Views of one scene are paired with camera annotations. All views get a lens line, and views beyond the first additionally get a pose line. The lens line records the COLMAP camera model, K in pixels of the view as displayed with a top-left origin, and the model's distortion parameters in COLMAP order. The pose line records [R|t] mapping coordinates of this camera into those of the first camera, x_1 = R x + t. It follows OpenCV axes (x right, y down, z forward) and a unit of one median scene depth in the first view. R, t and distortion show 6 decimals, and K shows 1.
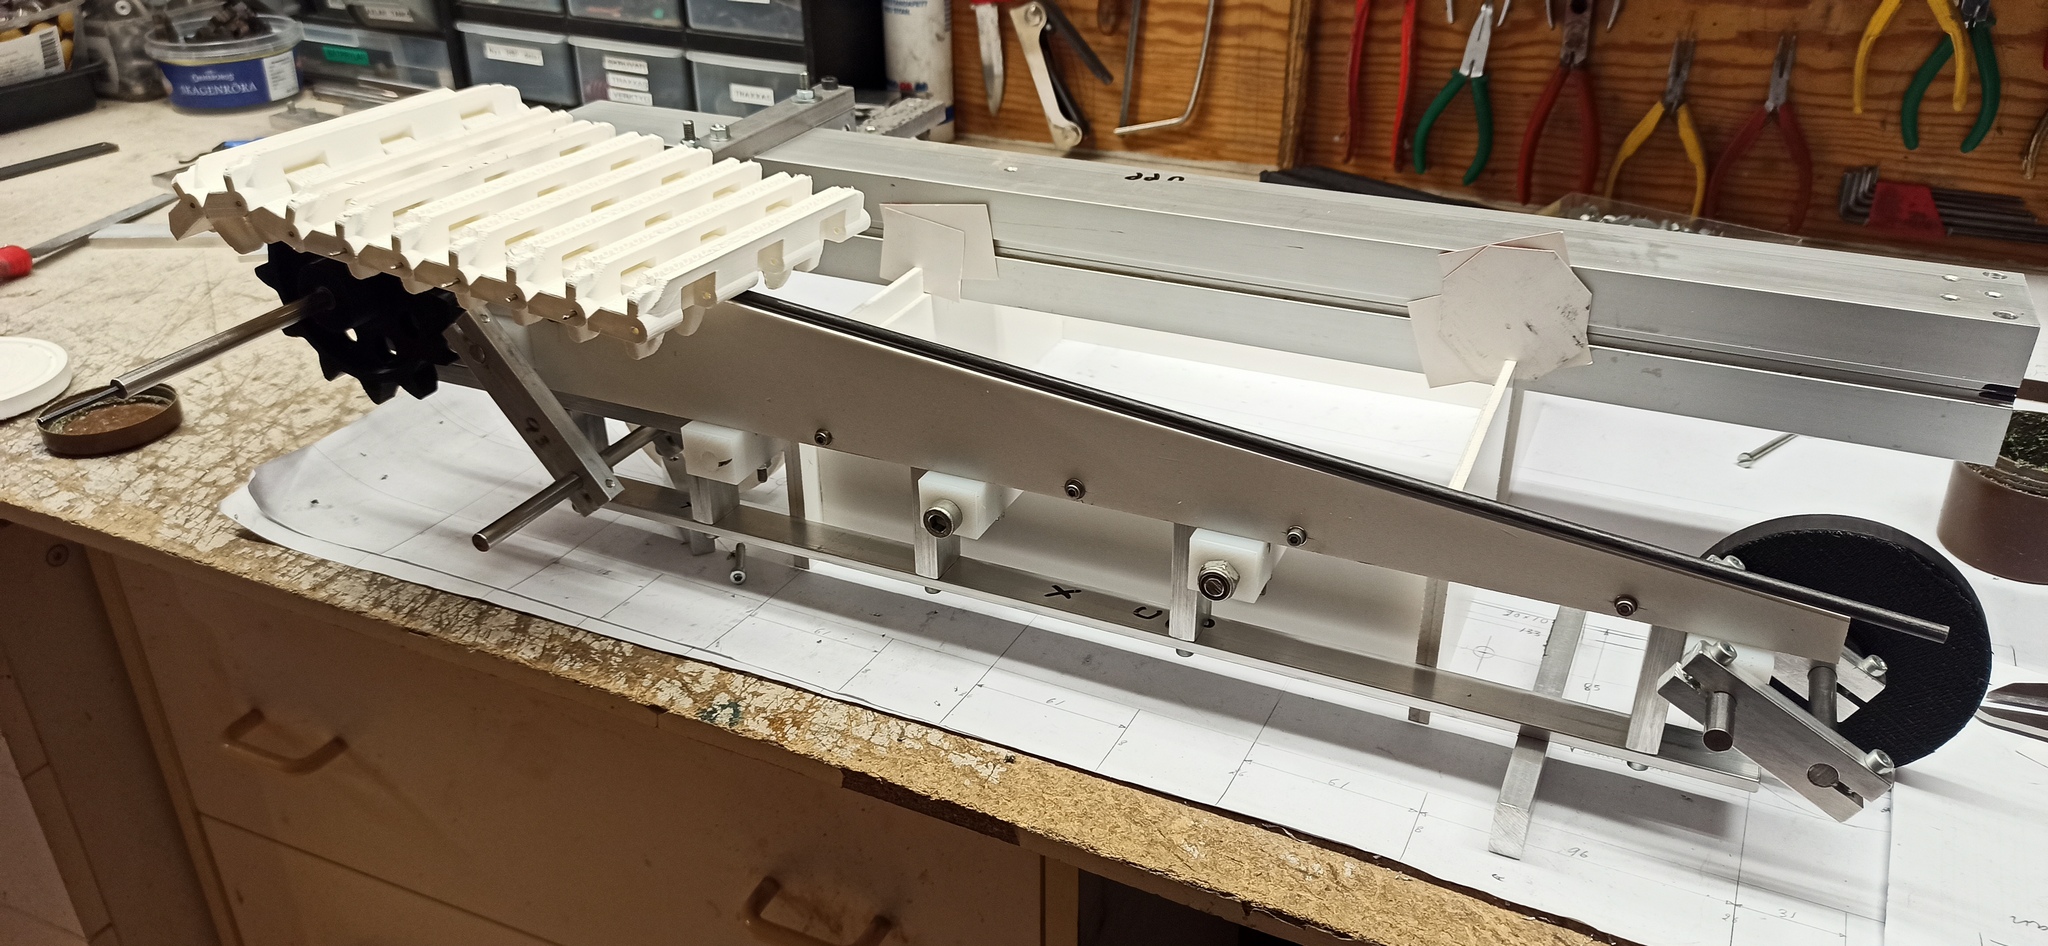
lens RADIAL K [[1498.3, 0, 1029.8], [0, 1498.3, 494.6], [0, 0, 1]] dist [0.052186, -0.053540]
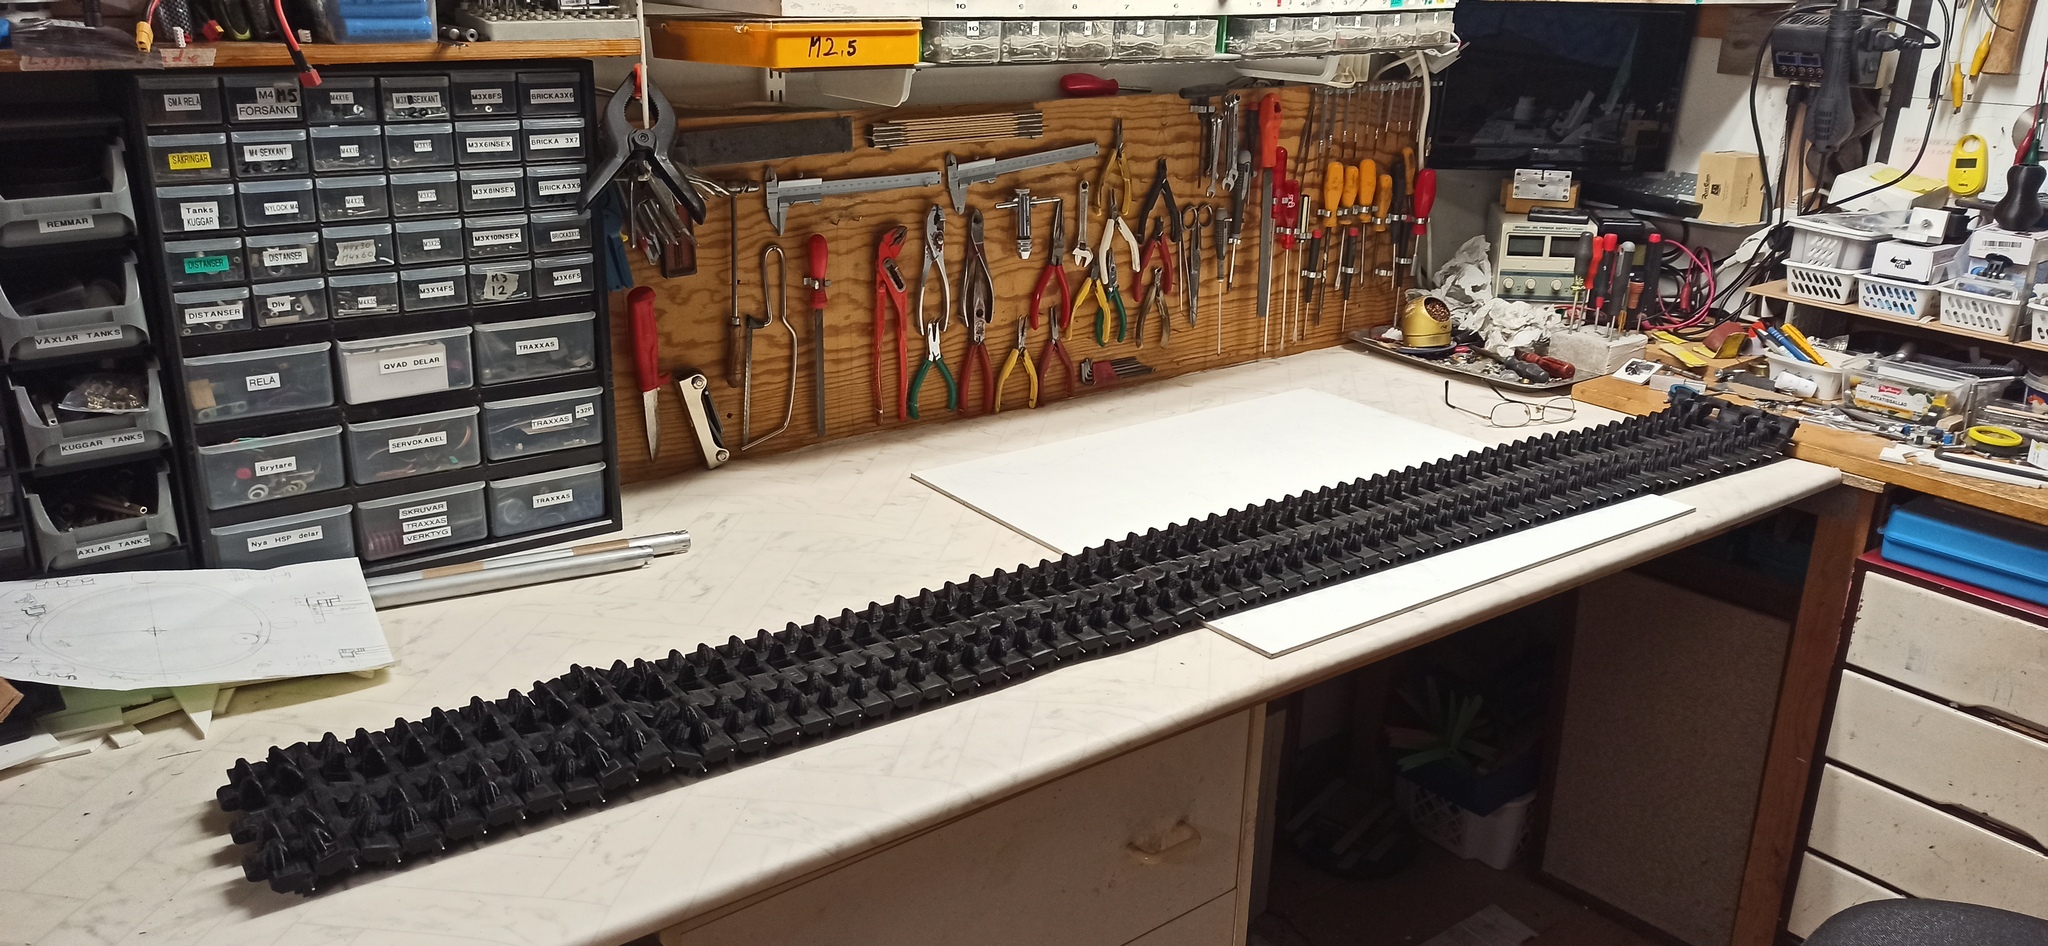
lens RADIAL K [[1498.3, 0, 1037.0], [0, 1498.3, 466.1], [0, 0, 1]] dist [0.052186, -0.053540]
pose [[0.458601, -0.273613, 0.845471, -1.240750], [0.405439, 0.911047, 0.074916, -0.255726], [-0.790762, 0.308430, 0.528741, -0.001308]]
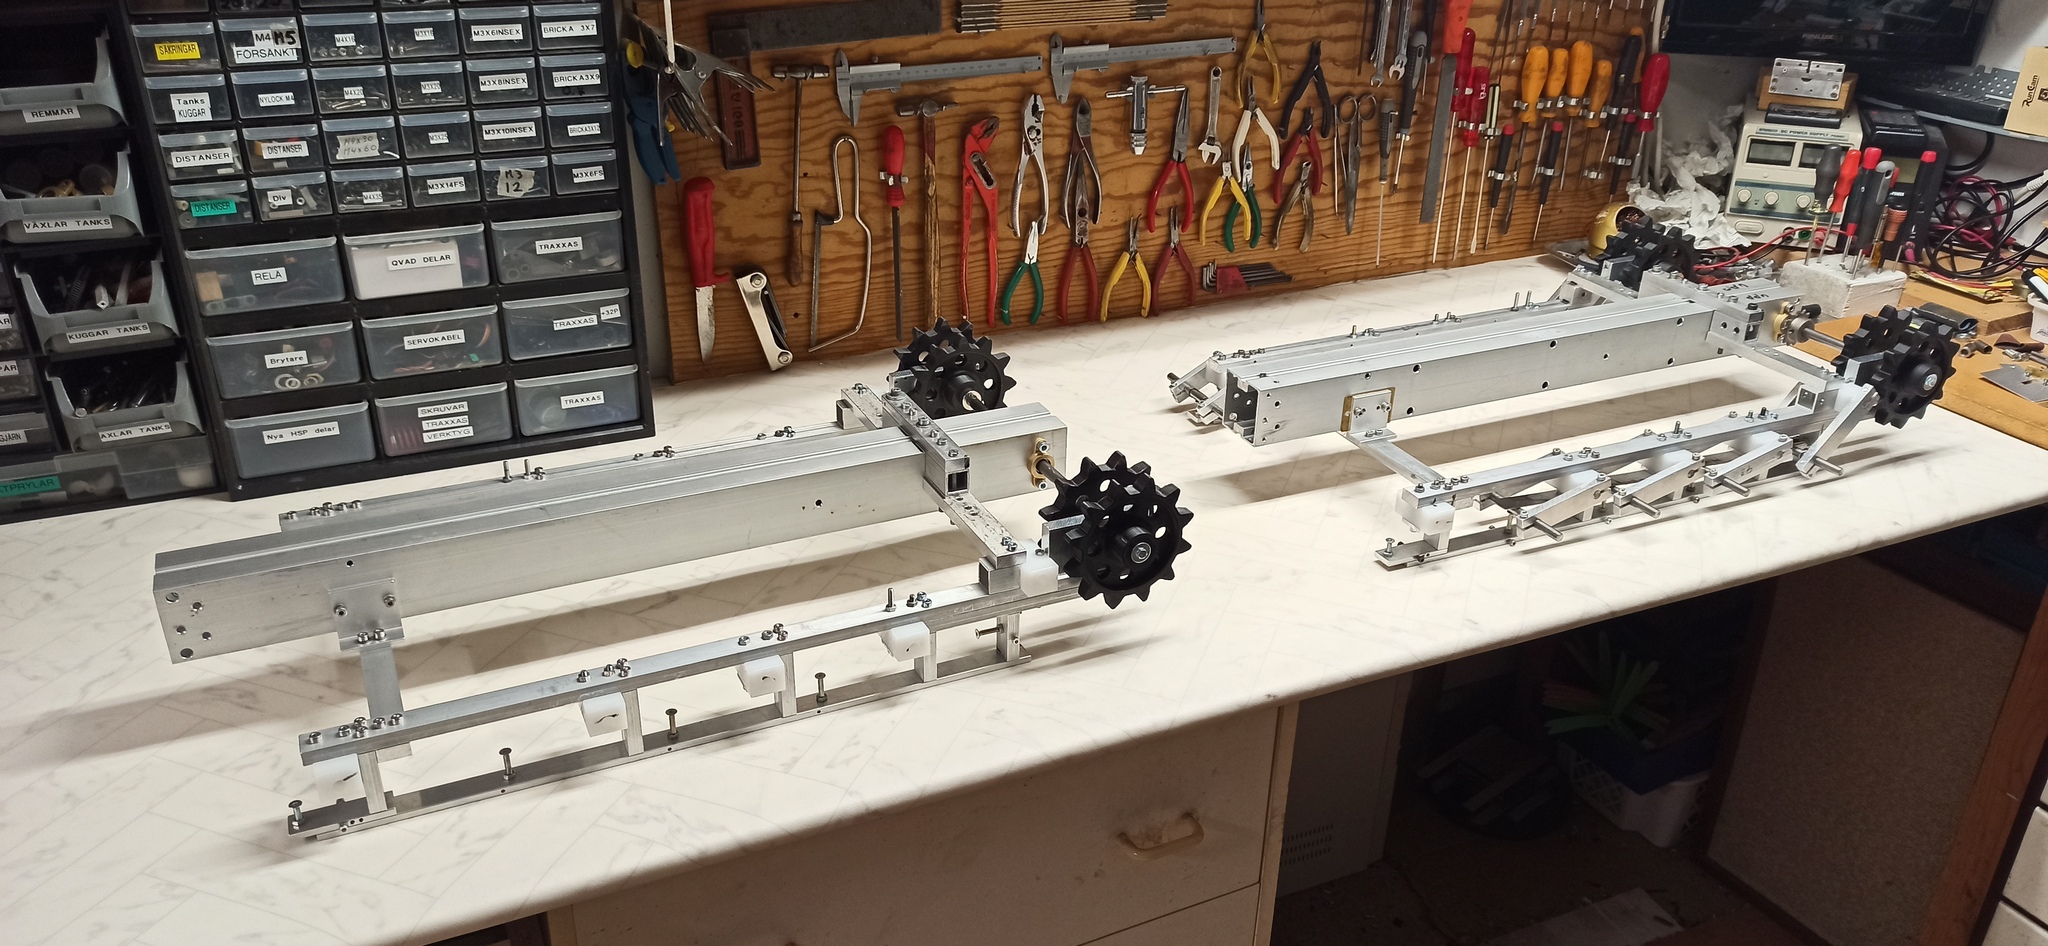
lens RADIAL K [[1498.3, 0, 1038.5], [0, 1498.3, 471.5], [0, 0, 1]] dist [0.052186, -0.053540]
pose [[0.637144, -0.324462, 0.699122, -0.963328], [0.350833, 0.929745, 0.111762, -0.254200], [-0.686268, 0.174067, 0.706213, -0.135509]]
